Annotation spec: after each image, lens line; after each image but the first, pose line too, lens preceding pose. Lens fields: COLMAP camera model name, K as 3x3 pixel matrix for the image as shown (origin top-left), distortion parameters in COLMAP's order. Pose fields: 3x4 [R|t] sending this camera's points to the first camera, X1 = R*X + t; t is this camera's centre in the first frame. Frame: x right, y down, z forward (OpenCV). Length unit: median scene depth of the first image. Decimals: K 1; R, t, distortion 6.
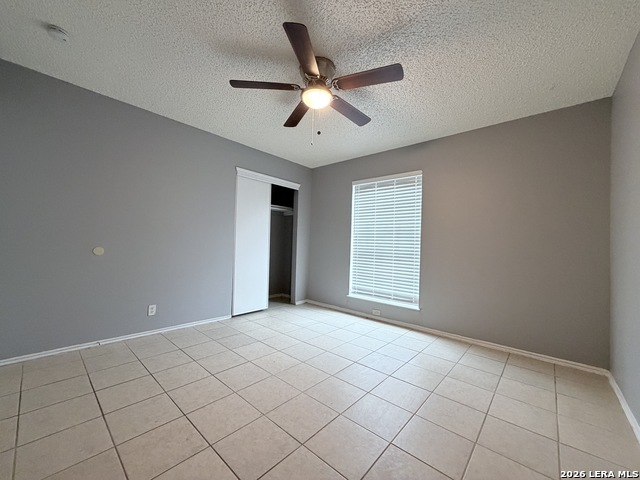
lens RADIAL K [[255.5, 0, 318.3], [0, 255.5, 236.2], [0, 0, 1]] dist [-0.000690, 0.000635]
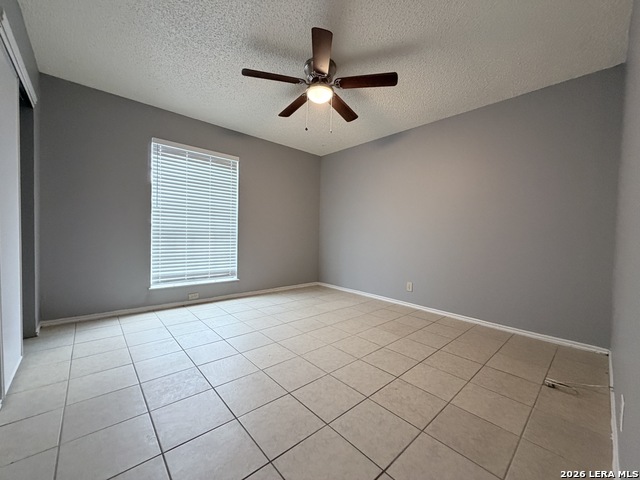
lens RADIAL K [[255.5, 0, 317.2], [0, 255.5, 240.3], [0, 0, 1]] dist [-0.000690, 0.000635]
pose [[0.106214, -0.051196, 0.993024, -0.692223], [-0.054413, 0.996878, 0.057214, 0.022456], [-0.992853, -0.060111, 0.103097, 0.523706]]
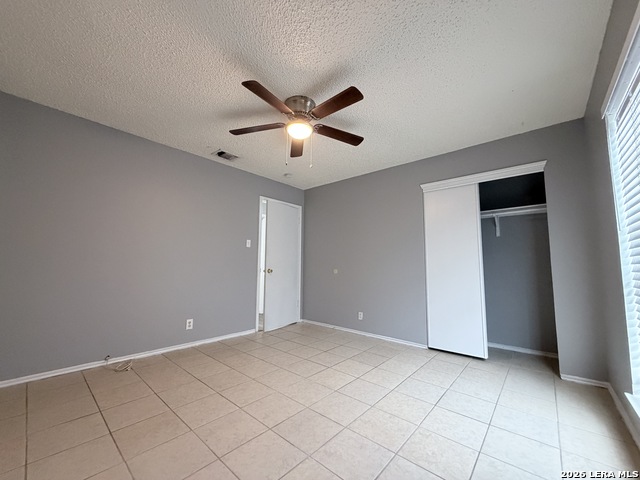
lens RADIAL K [[255.5, 0, 317.4], [0, 255.5, 238.0], [0, 0, 1]] dist [-0.000690, 0.000635]
pose [[0.007980, -0.137828, -0.990424, 0.632820], [0.019502, 0.990289, -0.137652, 0.051362], [0.999778, -0.018217, 0.010590, 0.643041]]
